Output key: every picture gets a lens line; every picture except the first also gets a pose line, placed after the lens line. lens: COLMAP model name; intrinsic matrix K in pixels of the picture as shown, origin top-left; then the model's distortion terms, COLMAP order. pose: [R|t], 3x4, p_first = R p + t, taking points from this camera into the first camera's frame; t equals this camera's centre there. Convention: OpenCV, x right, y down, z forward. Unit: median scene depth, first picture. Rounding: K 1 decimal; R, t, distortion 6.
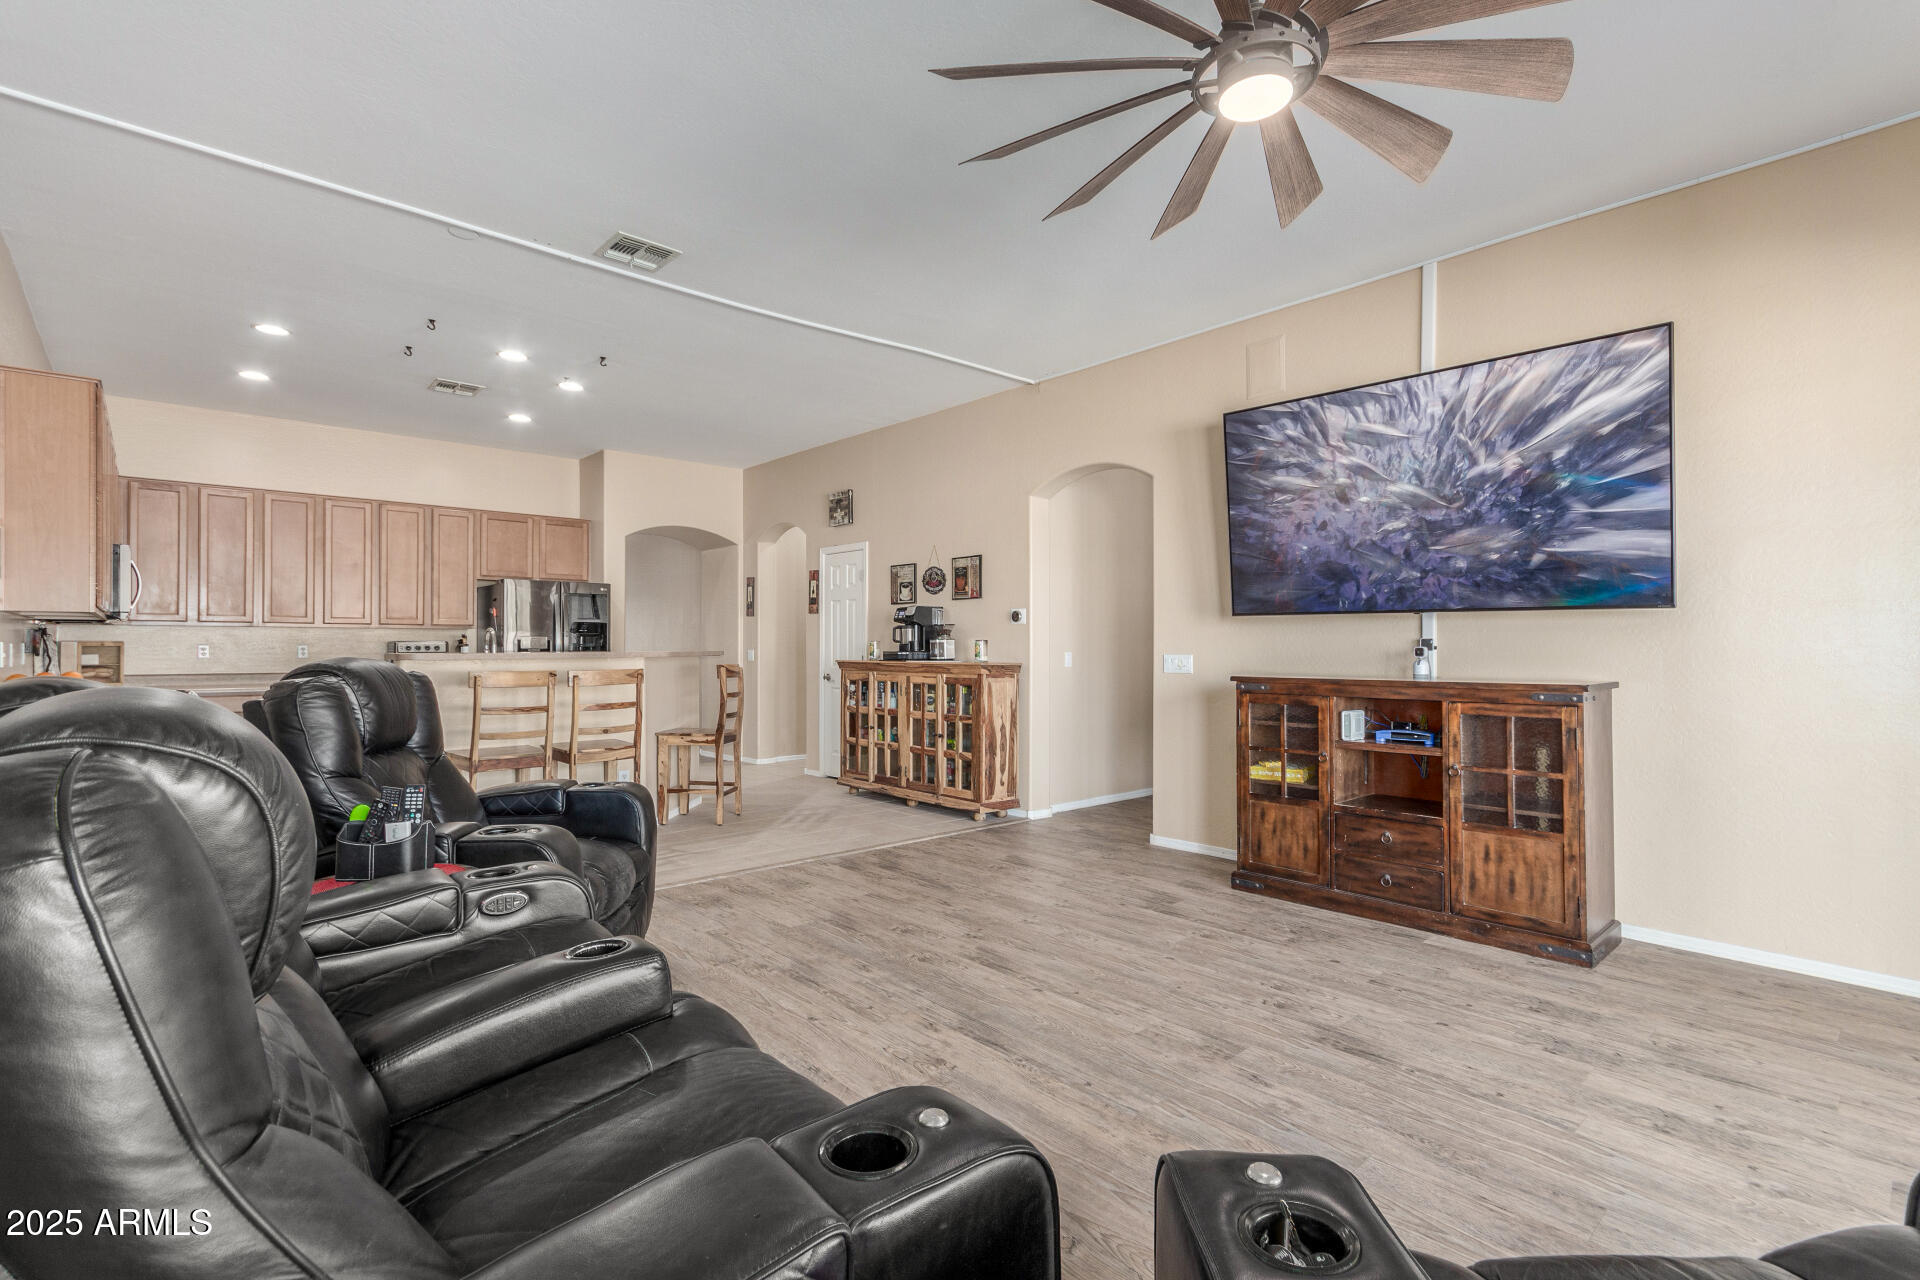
lens RADIAL K [[897.6, 0, 960.5], [0, 897.6, 638.2], [0, 0, 1]] dist [0.002541, 0.002372]
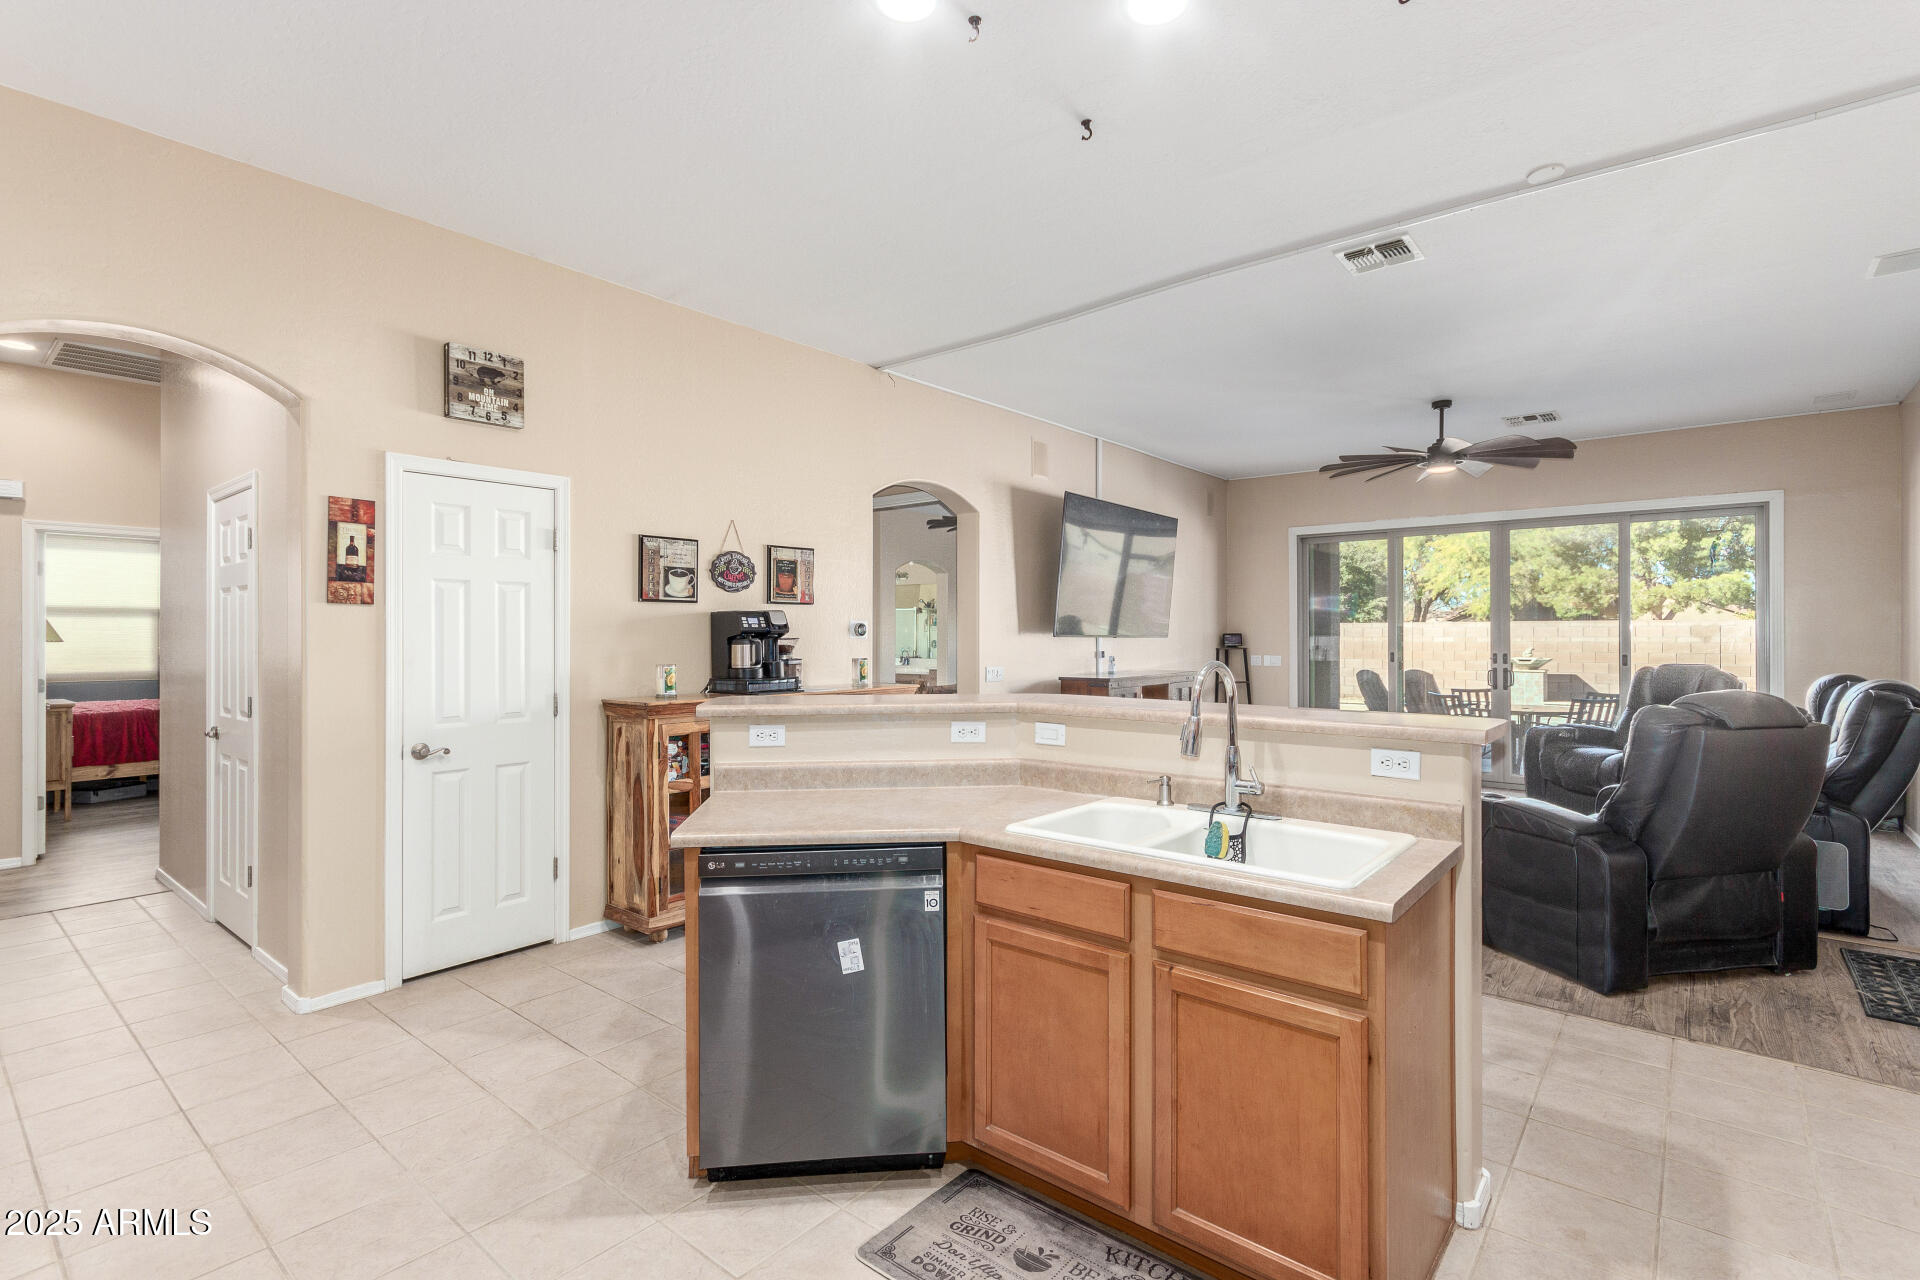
lens RADIAL K [[897.6, 0, 965.5], [0, 897.6, 633.4], [0, 0, 1]] dist [0.002541, 0.002372]
pose [[-0.146510, 0.000416, 0.989209, -0.700660], [-0.006236, 0.999980, -0.001344, -0.017707], [-0.989190, -0.006365, -0.146504, 0.899046]]
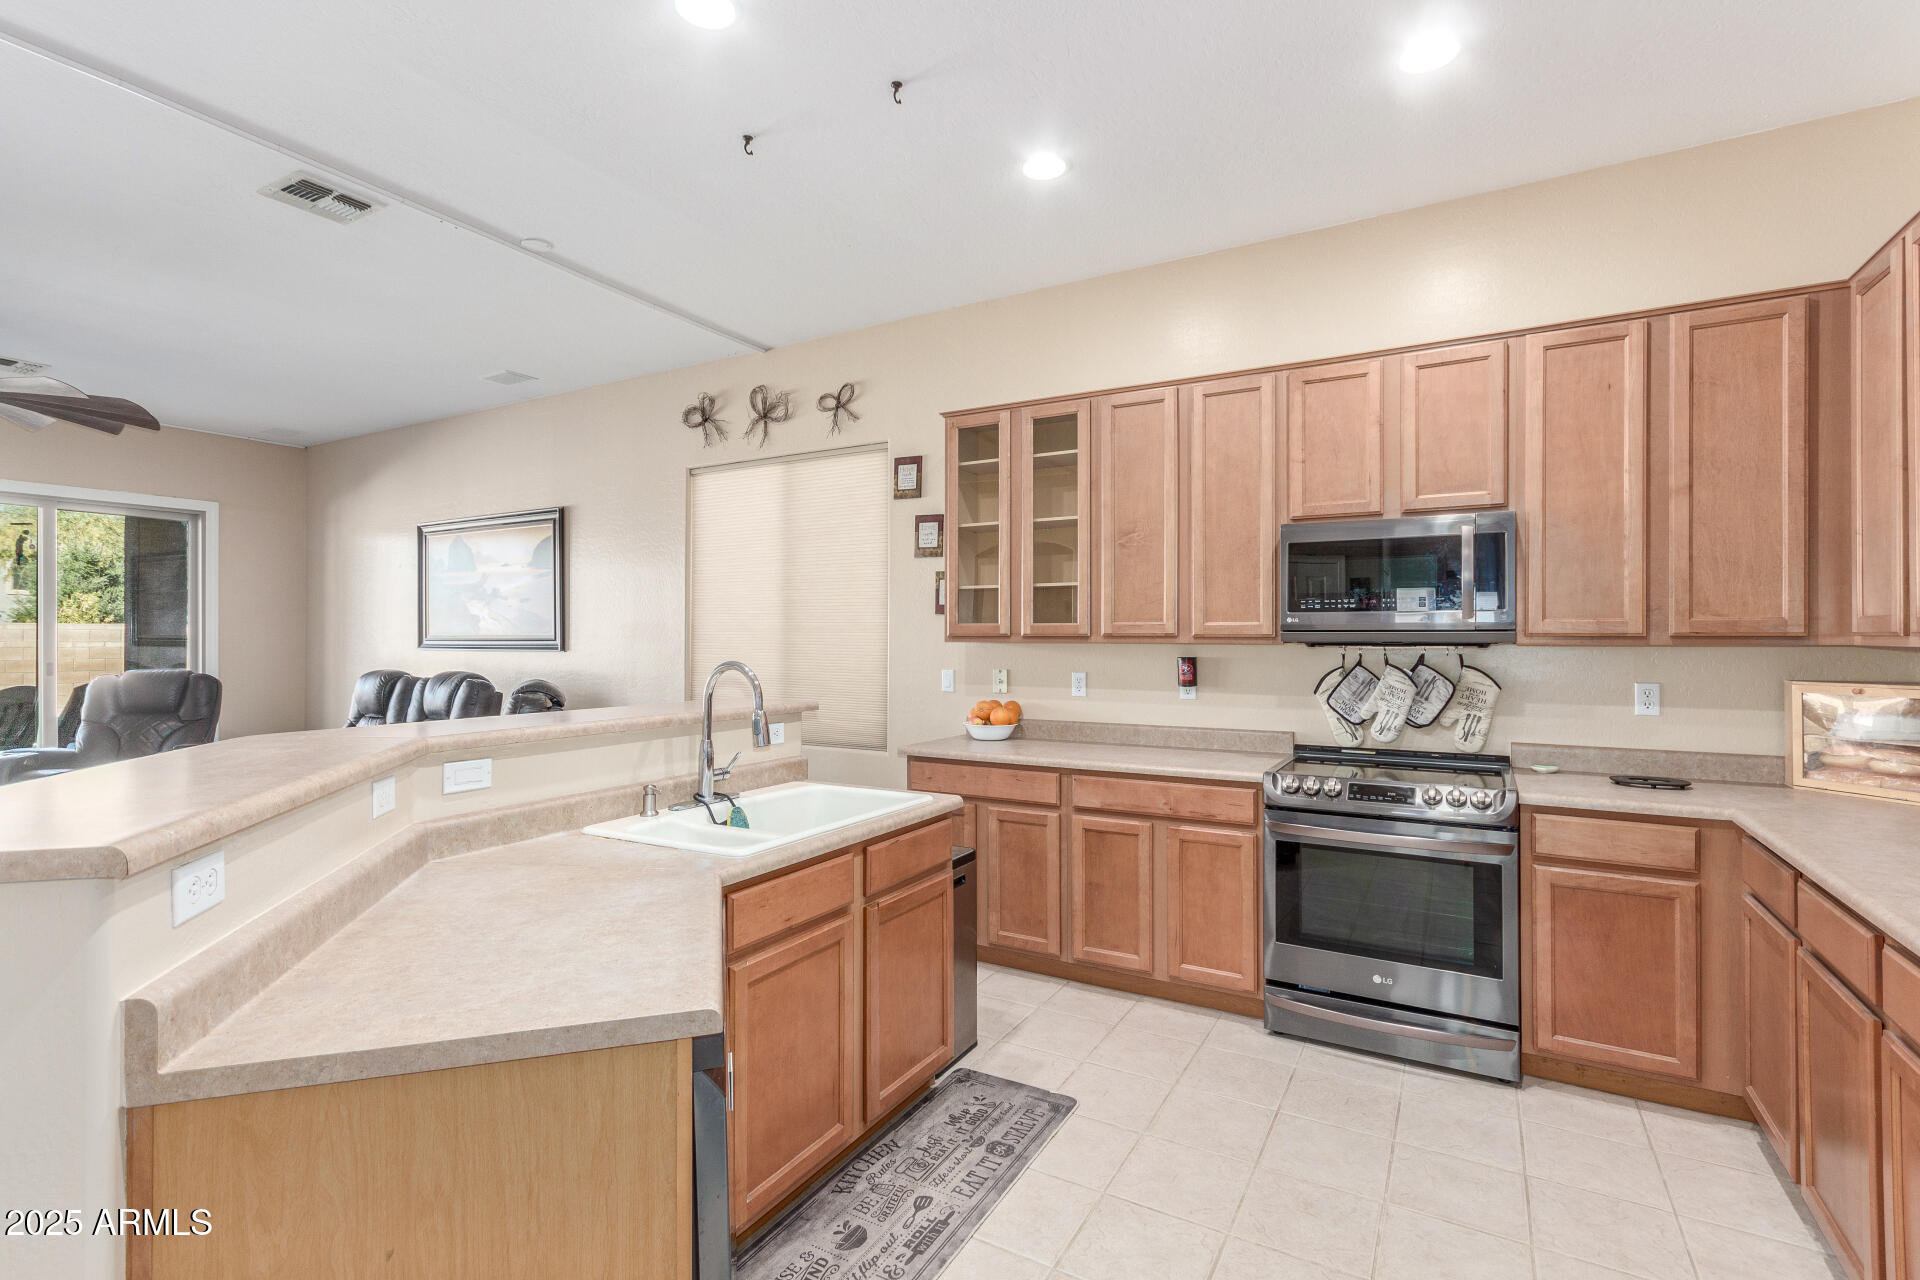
lens RADIAL K [[897.6, 0, 960.8], [0, 897.6, 634.6], [0, 0, 1]] dist [0.002541, 0.002372]
pose [[-0.950272, 0.000782, -0.311419, -0.346600], [0.003333, 0.999965, -0.007658, -0.016089], [0.311403, -0.008316, -0.950242, 1.141677]]
